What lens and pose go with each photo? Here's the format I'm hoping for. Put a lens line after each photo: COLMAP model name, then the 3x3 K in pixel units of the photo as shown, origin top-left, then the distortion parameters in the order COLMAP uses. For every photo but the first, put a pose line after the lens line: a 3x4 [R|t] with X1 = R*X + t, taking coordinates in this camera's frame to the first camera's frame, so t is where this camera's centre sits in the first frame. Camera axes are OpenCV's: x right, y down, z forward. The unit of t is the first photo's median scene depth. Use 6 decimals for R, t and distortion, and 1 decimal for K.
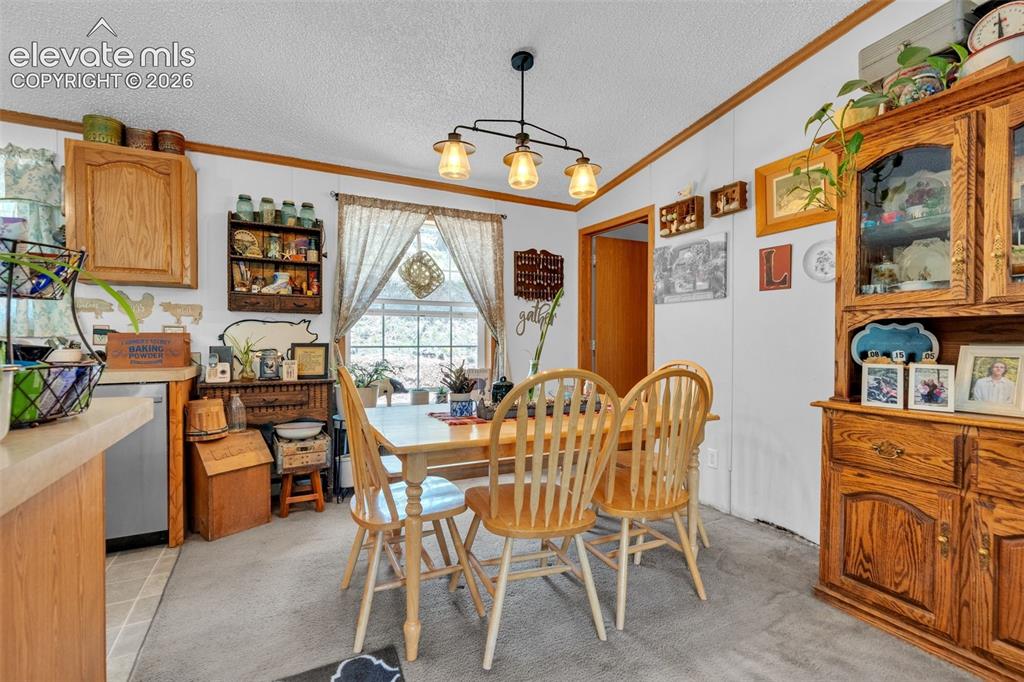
lens RADIAL K [[457.2, 0, 510.7], [0, 457.2, 344.1], [0, 0, 1]] dist [-0.007998, 0.003145]
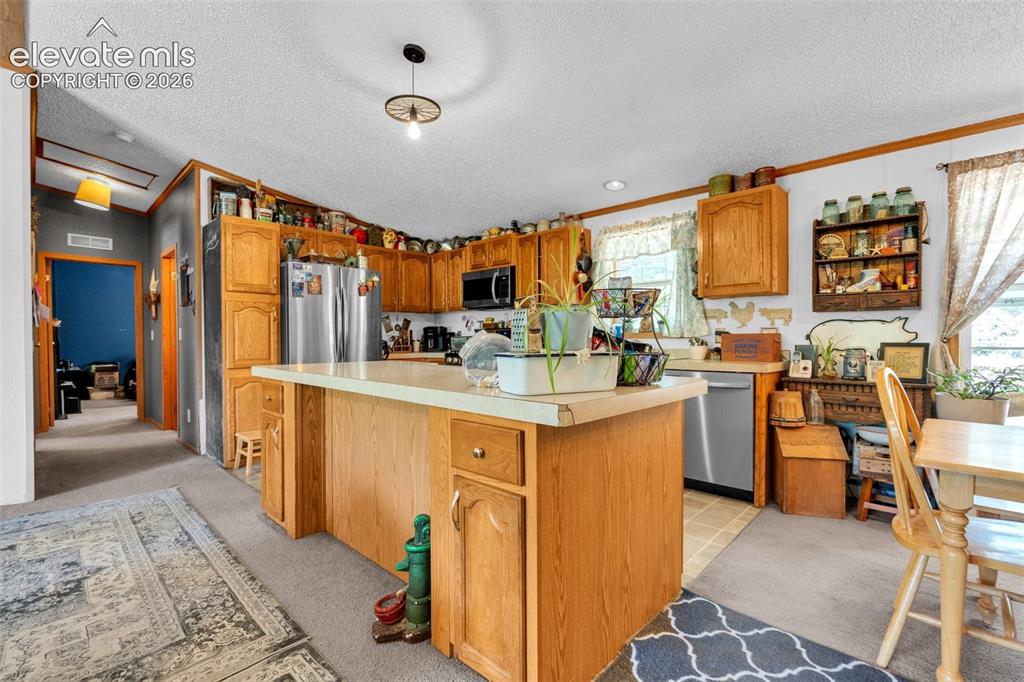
lens RADIAL K [[457.2, 0, 509.4], [0, 457.2, 343.6], [0, 0, 1]] dist [-0.007998, 0.003145]
pose [[0.321447, 0.009113, -0.946884, 0.173143], [-0.007495, 0.999947, 0.007079, -0.001123], [0.946898, 0.004821, 0.321499, -0.028636]]
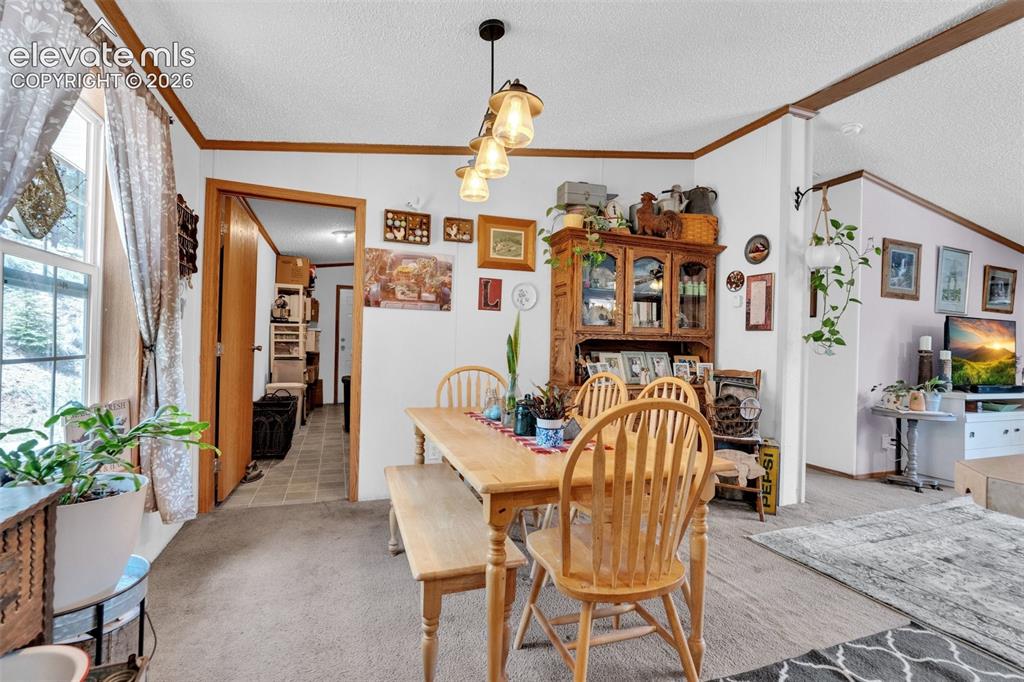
lens RADIAL K [[457.2, 0, 510.2], [0, 457.2, 345.6], [0, 0, 1]] dist [-0.007998, 0.003145]
pose [[0.118793, -0.004193, 0.992910, -0.677525], [-0.014900, 0.999871, 0.006005, -0.020957], [-0.992807, -0.015508, 0.118715, 0.693102]]
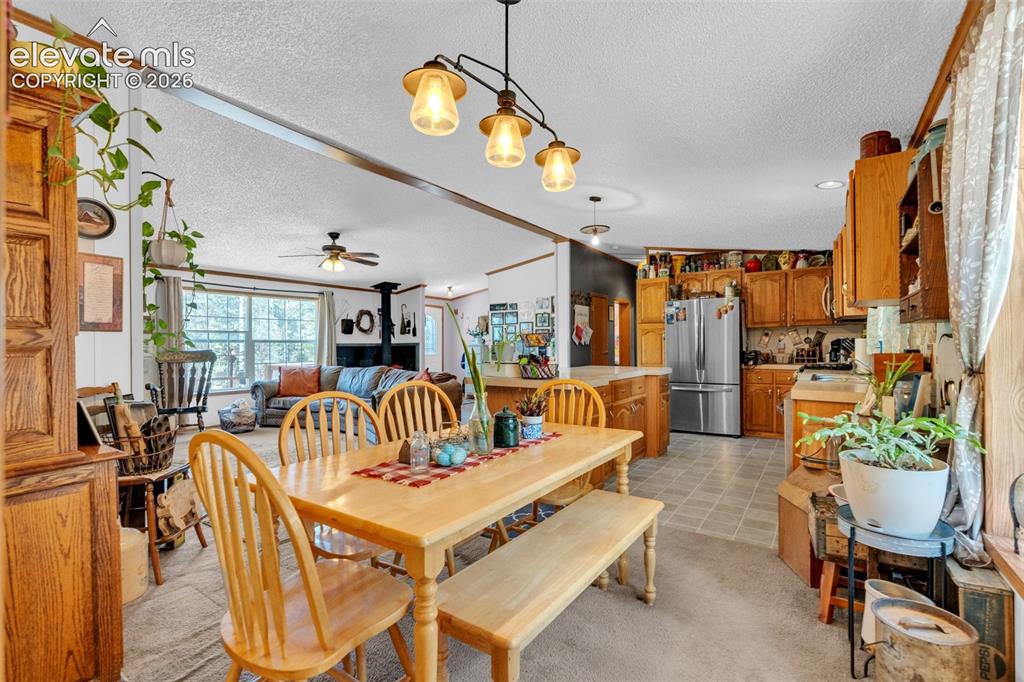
lens RADIAL K [[457.2, 0, 511.1], [0, 457.2, 343.4], [0, 0, 1]] dist [-0.007998, 0.003145]
pose [[-0.882563, -0.000080, -0.470195, 0.302387], [-0.001989, 0.999992, 0.003563, -0.044269], [0.470191, 0.004080, -0.882555, 1.352829]]
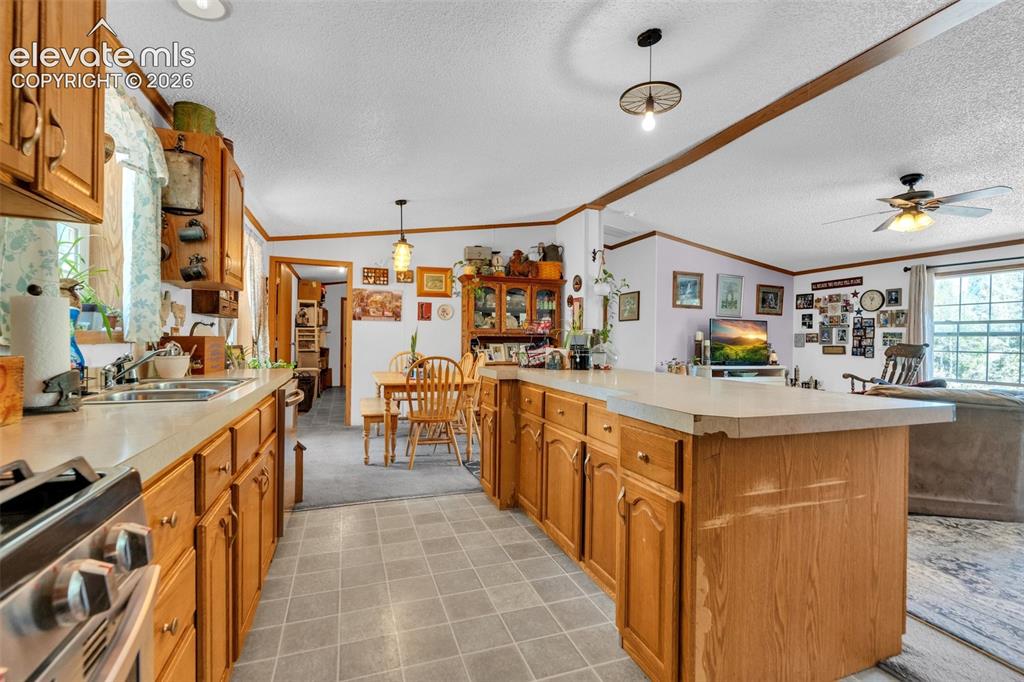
lens RADIAL K [[457.2, 0, 510.0], [0, 457.2, 342.5], [0, 0, 1]] dist [-0.007998, 0.003145]
pose [[0.137537, -0.006209, 0.990477, -1.534661], [-0.001525, 0.999978, 0.006481, -0.018280], [-0.990495, -0.002402, 0.137524, 0.205877]]
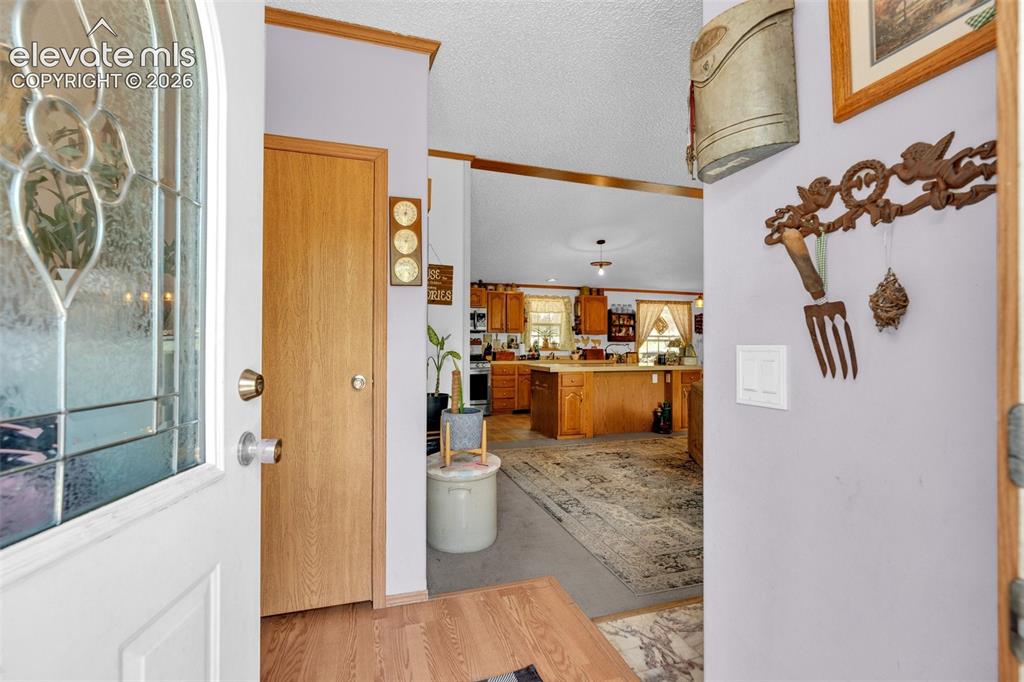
lens RADIAL K [[457.2, 0, 511.9], [0, 457.2, 343.8], [0, 0, 1]] dist [-0.007998, 0.003145]
pose [[0.986757, -0.000464, -0.162207, -0.778388], [-0.001909, 0.999893, -0.014474, -0.012677], [0.162196, 0.014592, 0.986651, -2.187942]]
